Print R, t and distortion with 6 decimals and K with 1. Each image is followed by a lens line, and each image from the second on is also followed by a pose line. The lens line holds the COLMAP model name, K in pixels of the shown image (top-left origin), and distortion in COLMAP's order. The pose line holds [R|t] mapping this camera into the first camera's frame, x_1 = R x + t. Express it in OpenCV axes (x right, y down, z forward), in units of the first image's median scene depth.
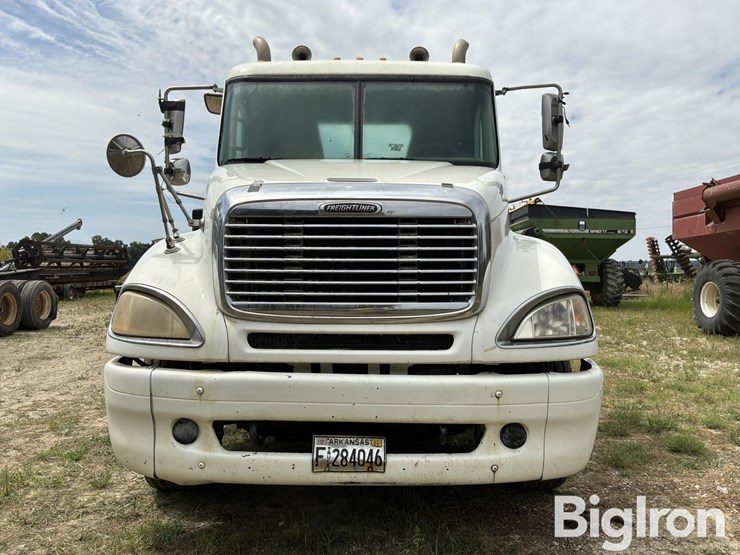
lens RADIAL K [[618.7, 0, 368.2], [0, 618.7, 273.0], [0, 0, 1]] dist [0.117675, -0.240498]
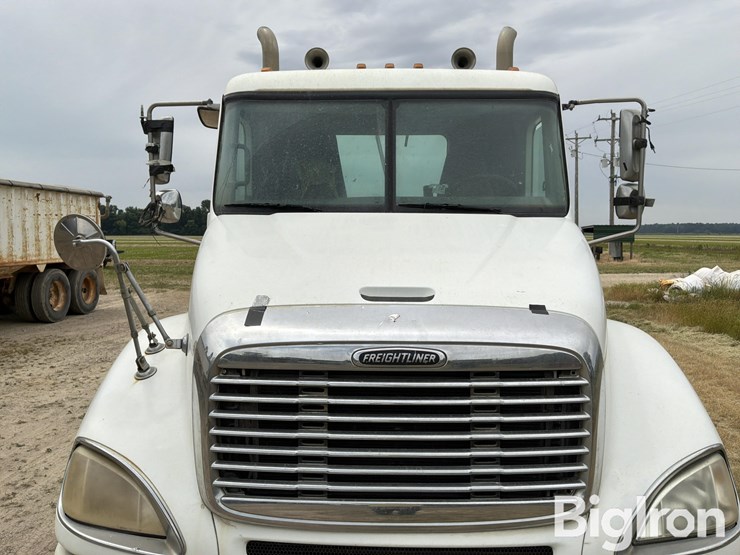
lens RADIAL K [[618.7, 0, 368.2], [0, 618.7, 273.0], [0, 0, 1]] dist [0.117675, -0.240498]
pose [[0.999858, -0.000894, -0.016853, -0.028105], [0.002016, 0.997773, 0.066675, -0.134405], [0.016755, -0.066699, 0.997632, 0.189863]]
